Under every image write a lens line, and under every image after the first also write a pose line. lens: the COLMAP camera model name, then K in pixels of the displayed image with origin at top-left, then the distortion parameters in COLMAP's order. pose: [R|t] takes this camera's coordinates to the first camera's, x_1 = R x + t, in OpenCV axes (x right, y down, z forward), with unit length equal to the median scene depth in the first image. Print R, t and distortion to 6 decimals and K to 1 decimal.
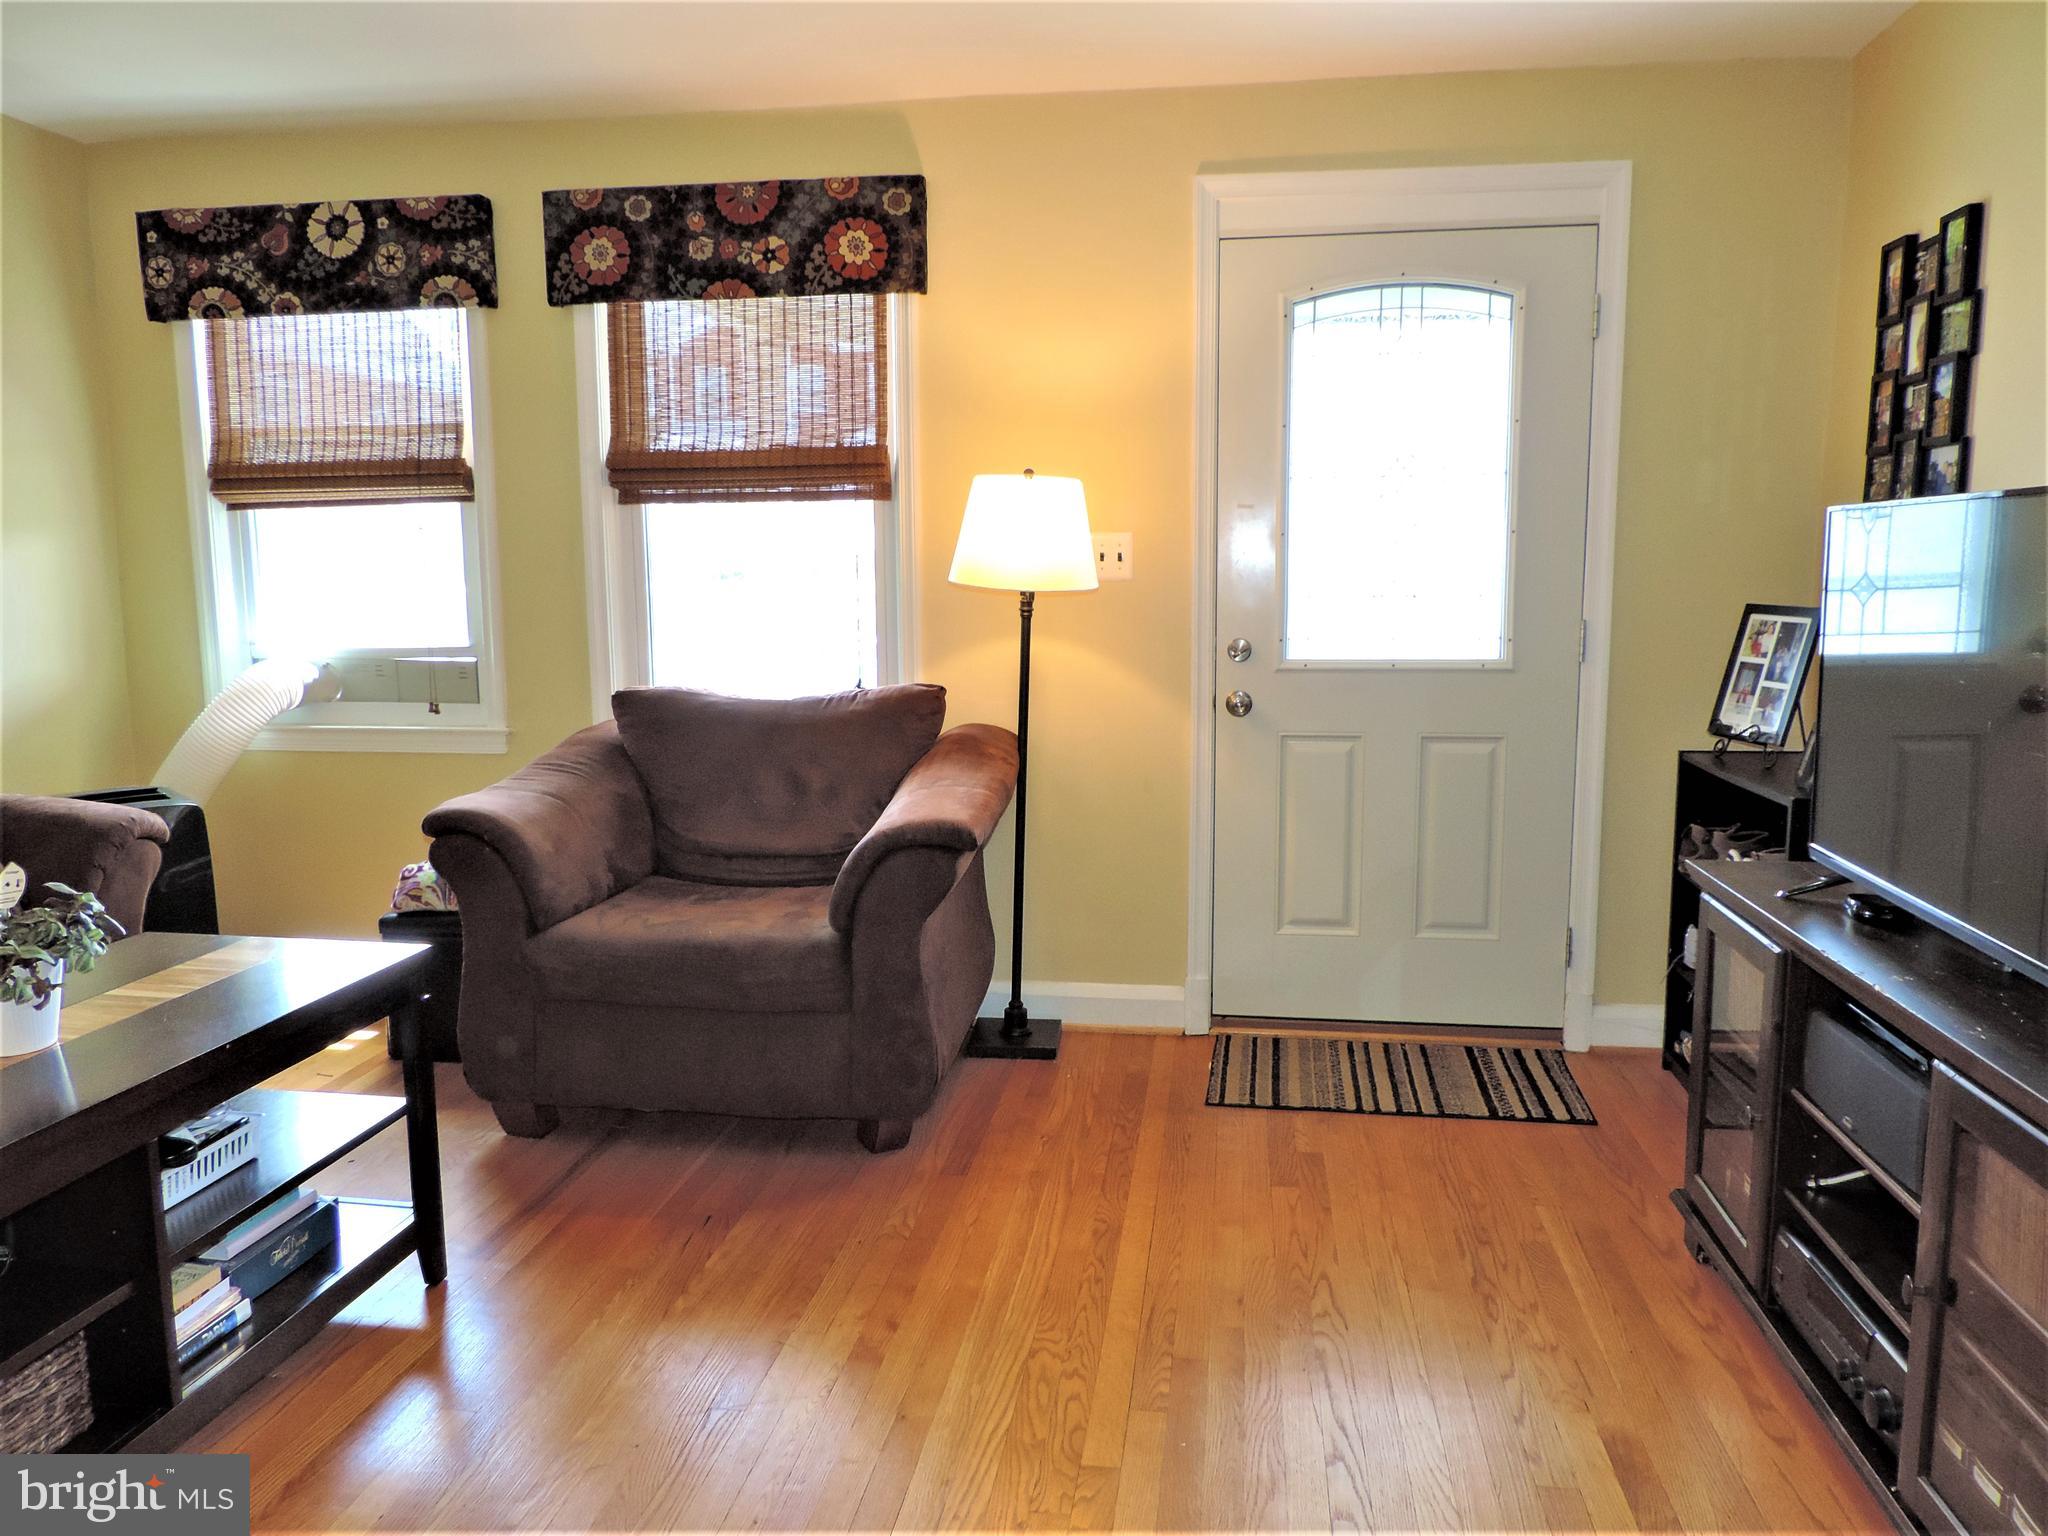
lens RADIAL K [[1457.4, 0, 1021.2], [0, 1457.4, 765.5], [0, 0, 1]] dist [-0.015278, 0.001476]
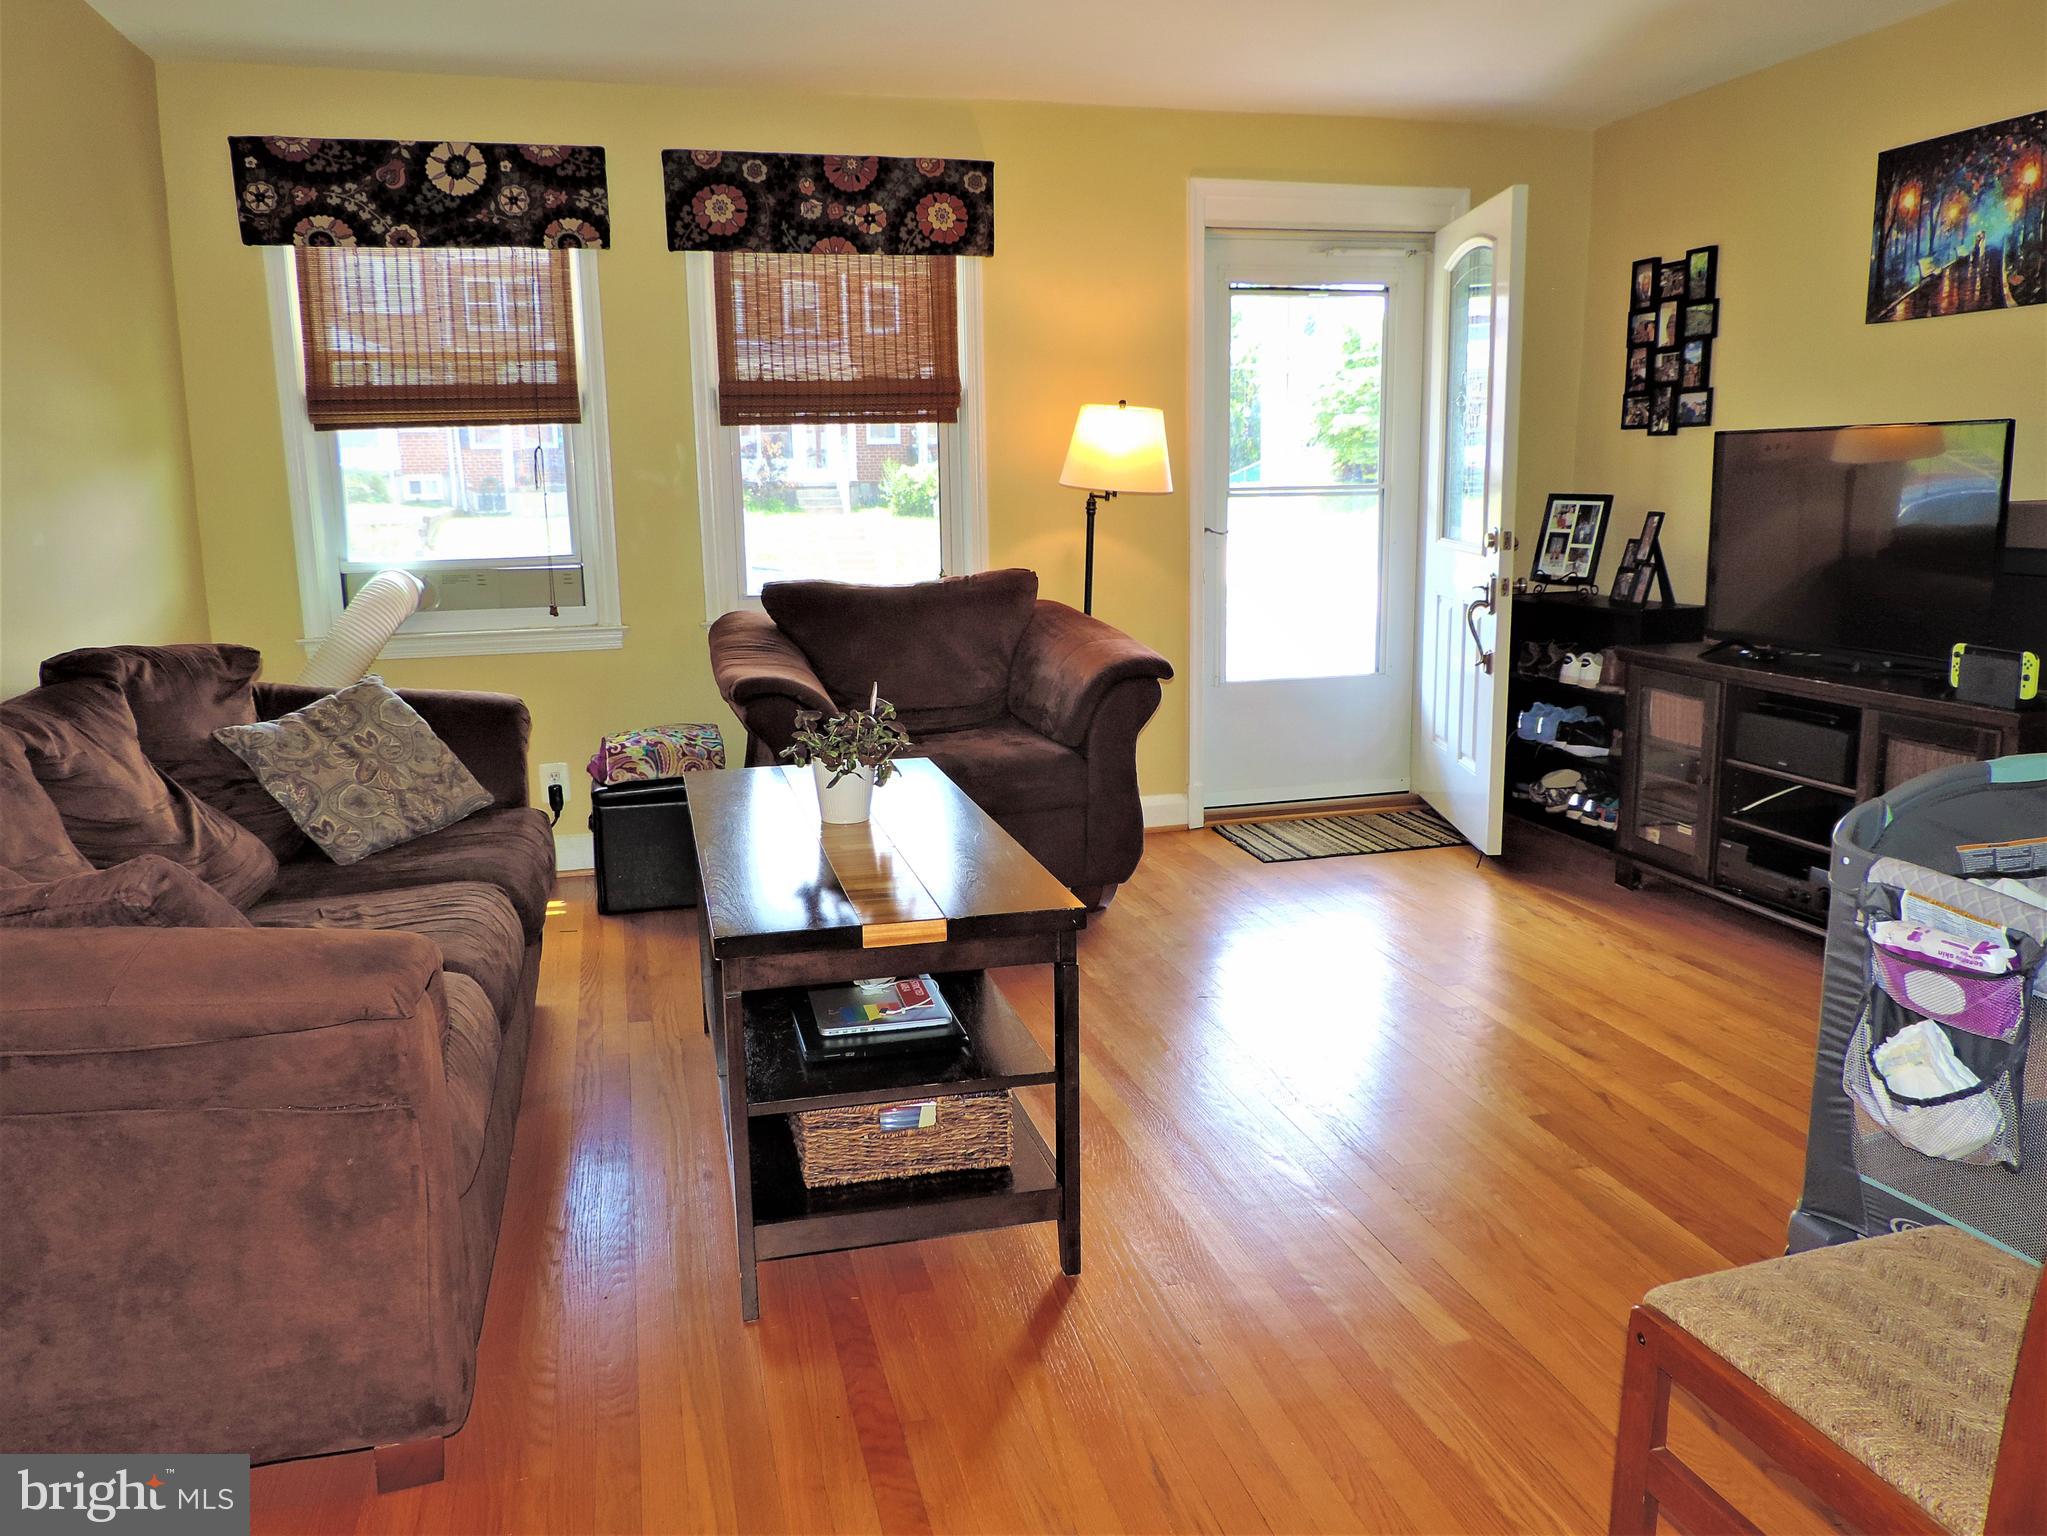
lens RADIAL K [[1456.7, 0, 1031.3], [0, 1456.7, 767.5], [0, 0, 1]] dist [-0.015278, 0.001476]
pose [[0.920556, -0.087806, 0.380615, -0.539283], [0.066480, 0.995410, 0.068849, 0.029283], [-0.384913, -0.038076, 0.922167, -0.182425]]
